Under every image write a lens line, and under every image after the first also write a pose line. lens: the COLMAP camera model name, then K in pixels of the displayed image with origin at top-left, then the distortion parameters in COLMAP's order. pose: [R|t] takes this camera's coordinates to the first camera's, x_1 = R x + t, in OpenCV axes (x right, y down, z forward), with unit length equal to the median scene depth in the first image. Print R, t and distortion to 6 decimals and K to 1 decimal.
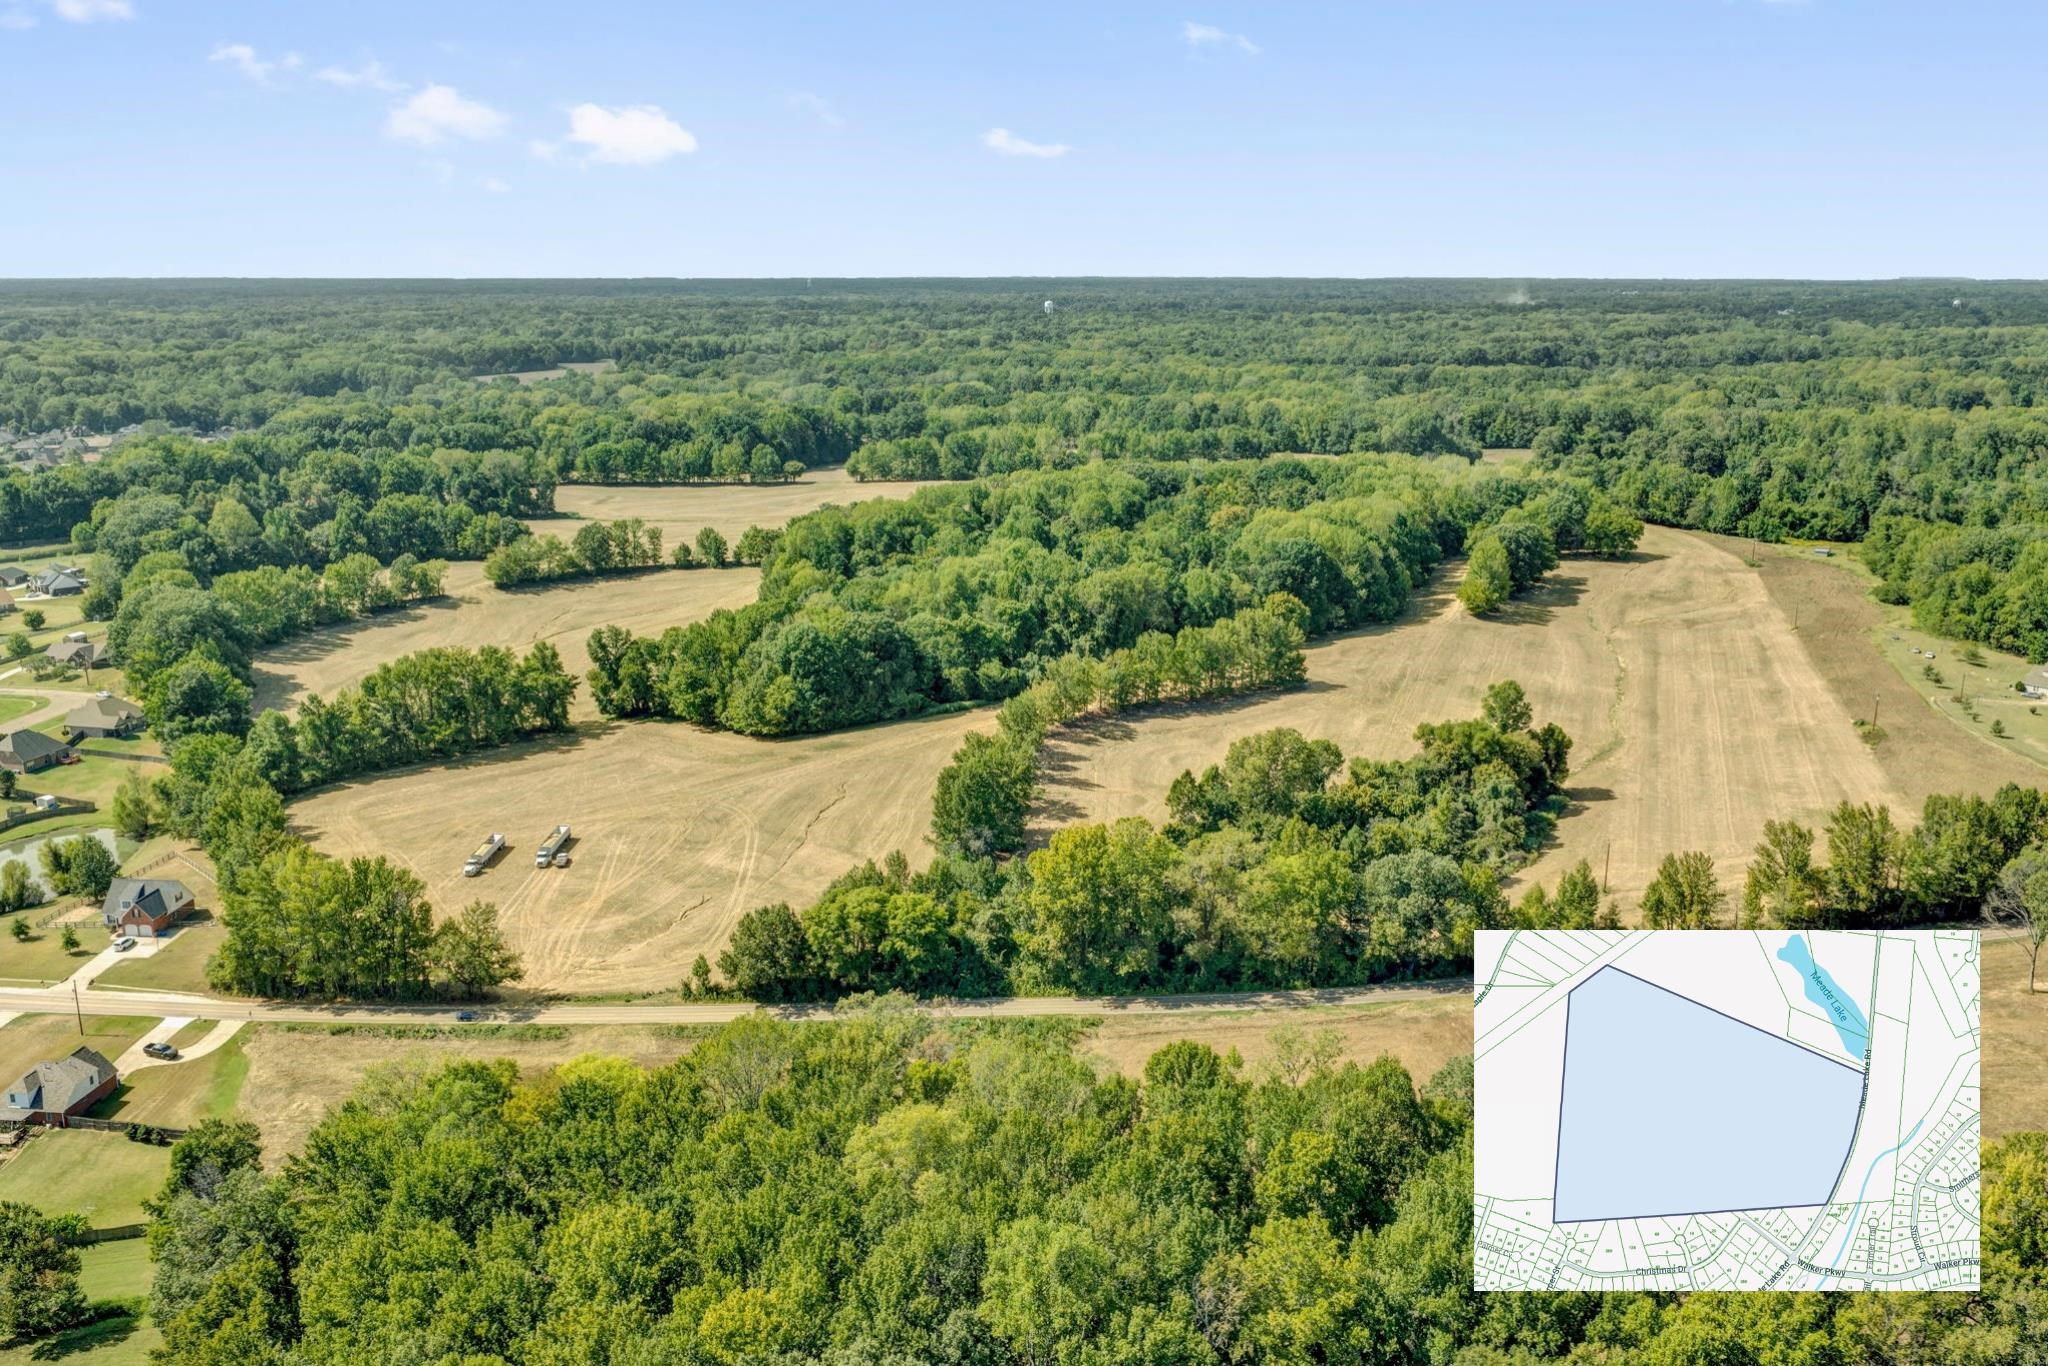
lens RADIAL K [[1750.8, 0, 1024.0], [0, 1750.8, 683.0], [0, 0, 1]] dist [0.035440, -0.068125]
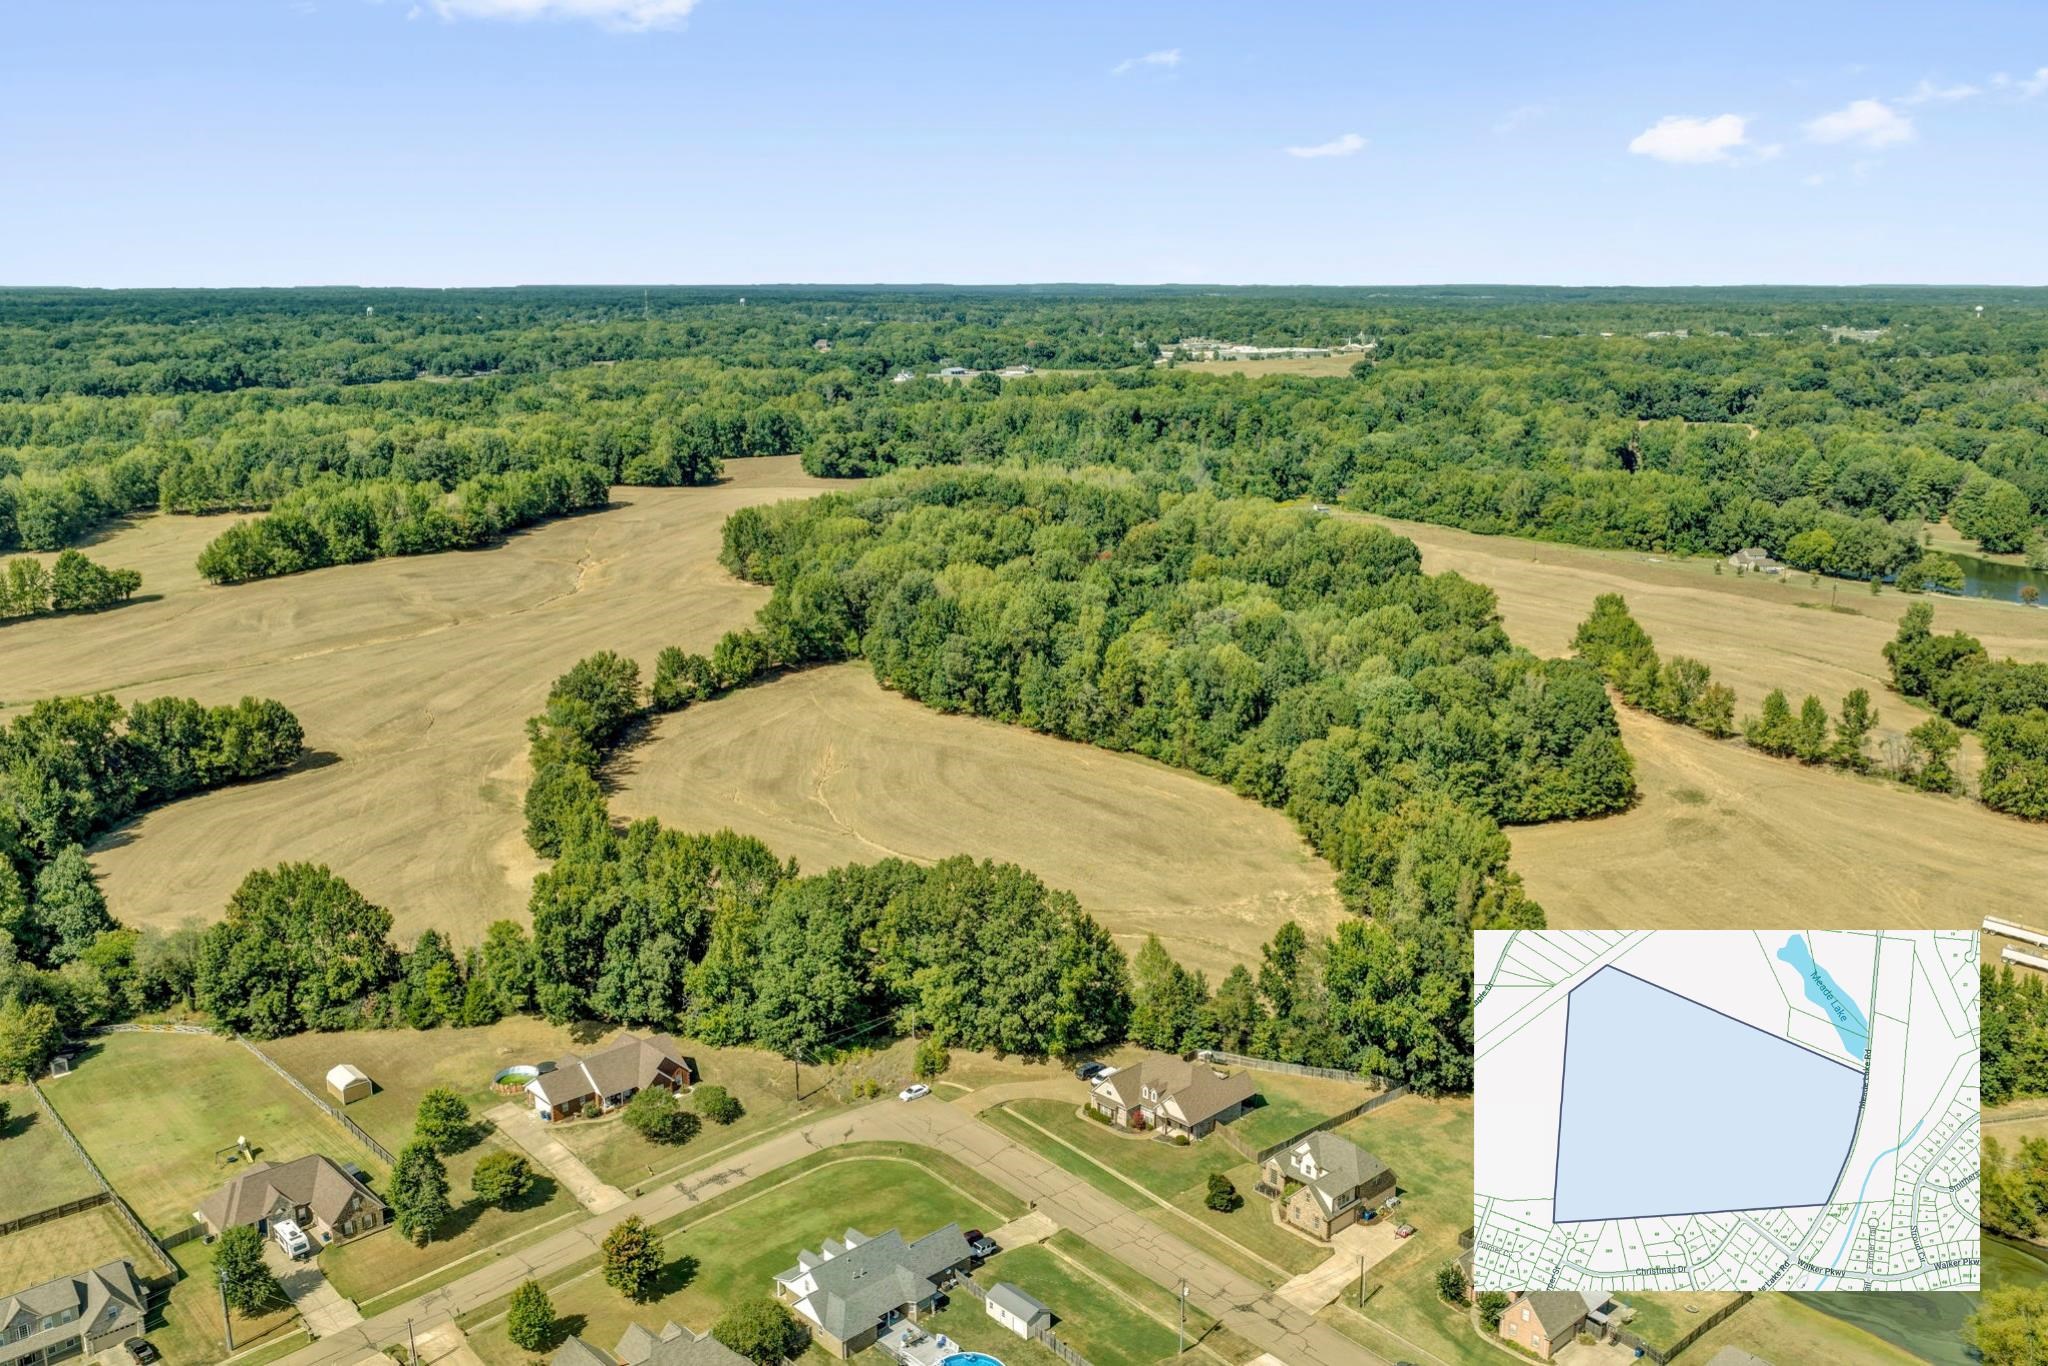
lens RADIAL K [[1727.6, 0, 1024.0], [0, 1727.6, 683.0], [0, 0, 1]] dist [0.032631, -0.067587]
pose [[0.546870, -0.190882, 0.815167, -0.892508], [0.192761, 0.976211, 0.099275, -0.155208], [-0.814725, 0.102842, 0.570655, 0.661327]]
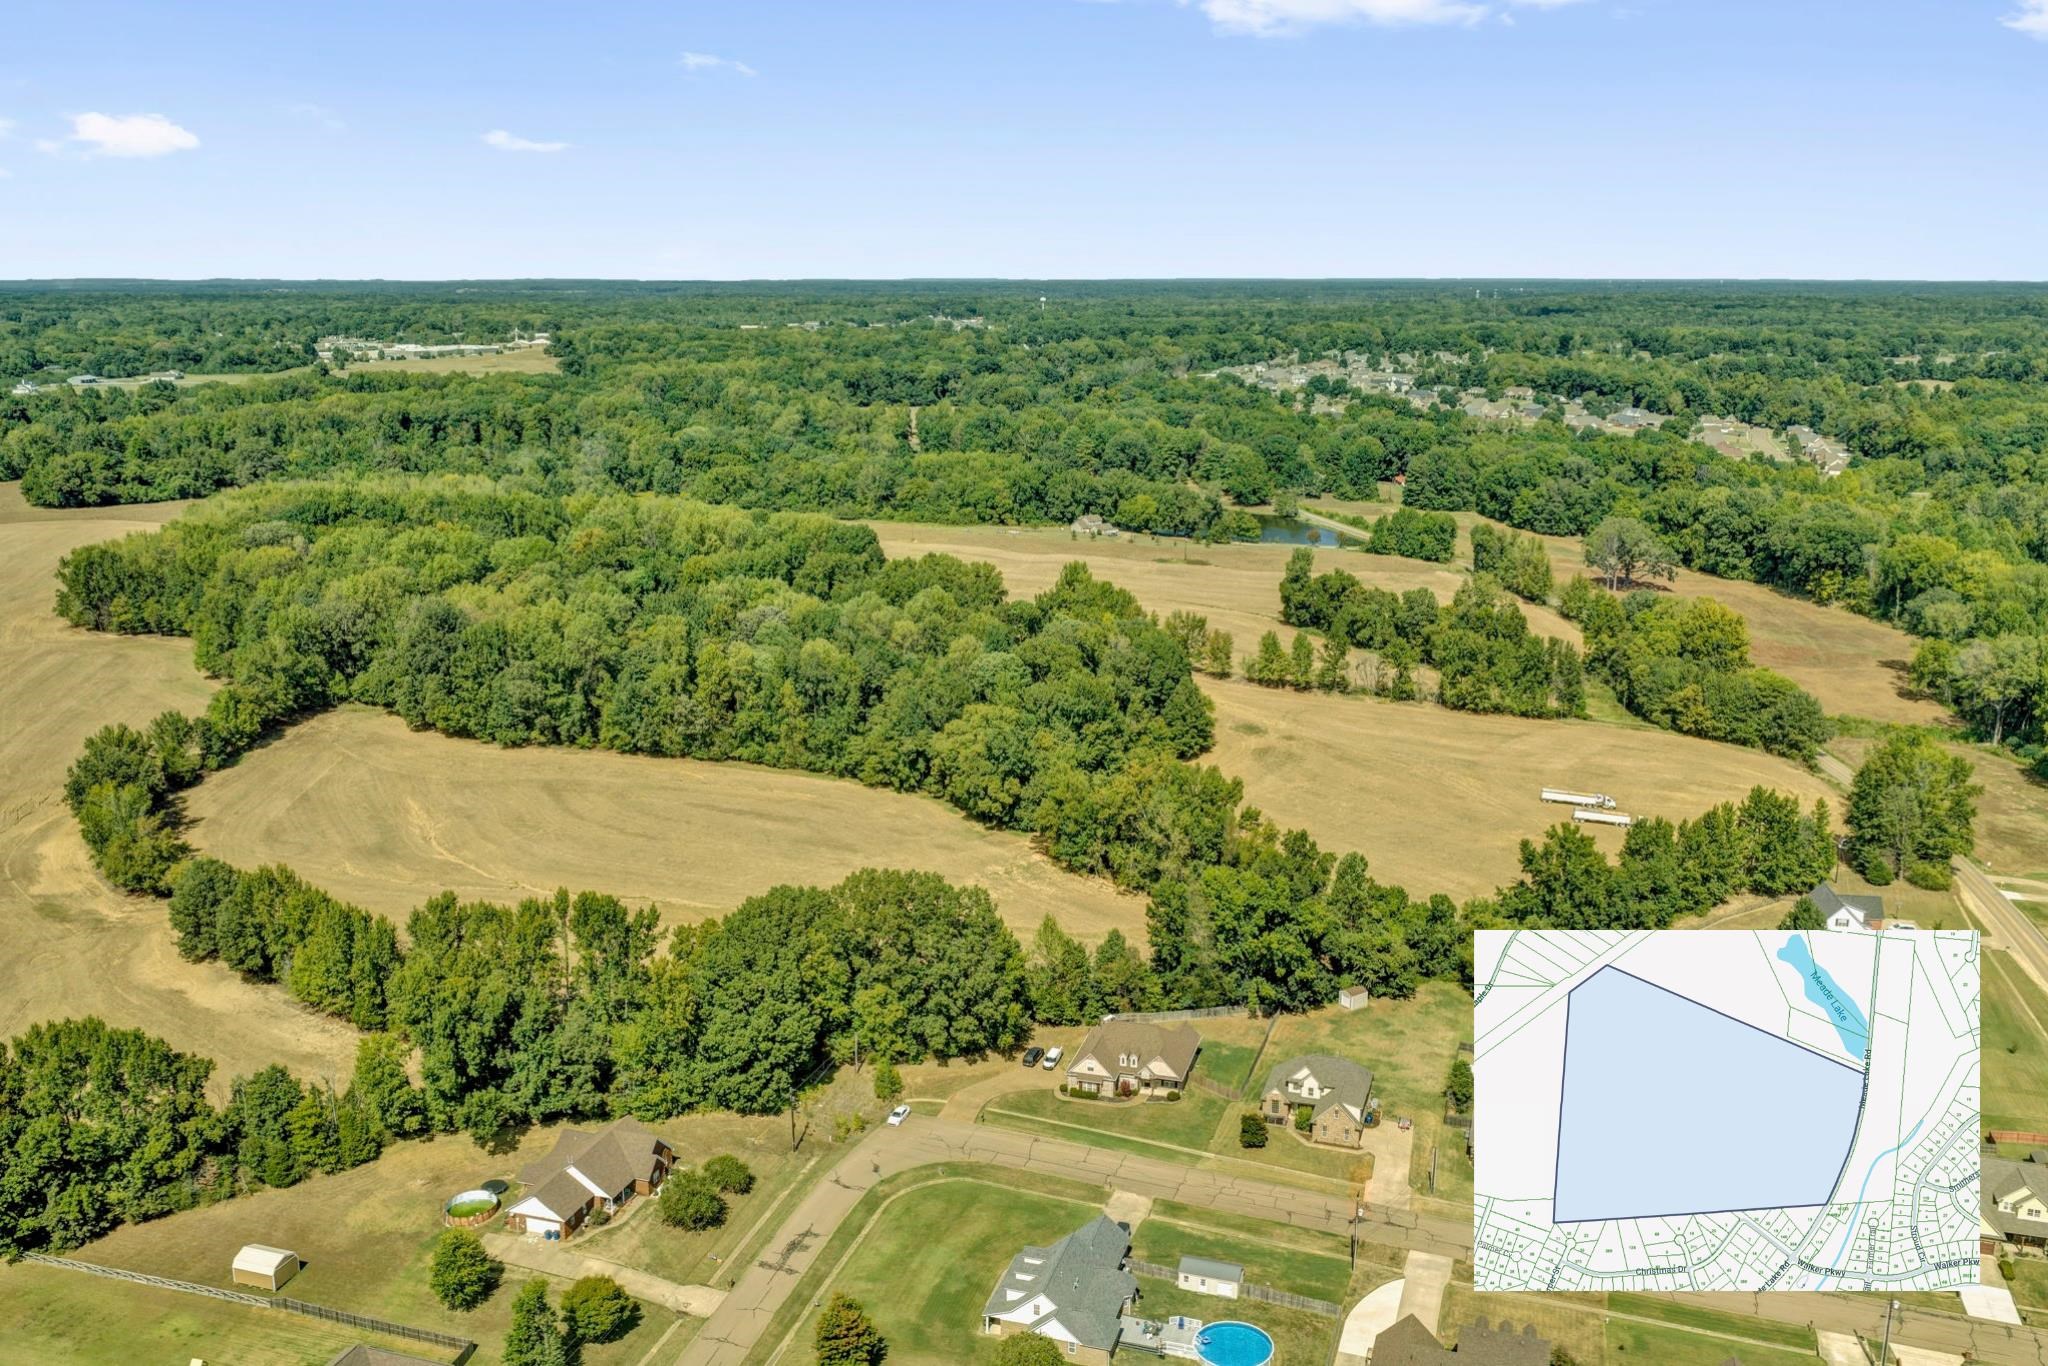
lens RADIAL K [[1727.6, 0, 1024.0], [0, 1727.6, 683.0], [0, 0, 1]] dist [0.032631, -0.067587]
pose [[0.067123, -0.230648, 0.970719, -0.966147], [0.230552, 0.950169, 0.209823, -0.205617], [-0.970742, 0.209717, 0.116954, 0.871907]]
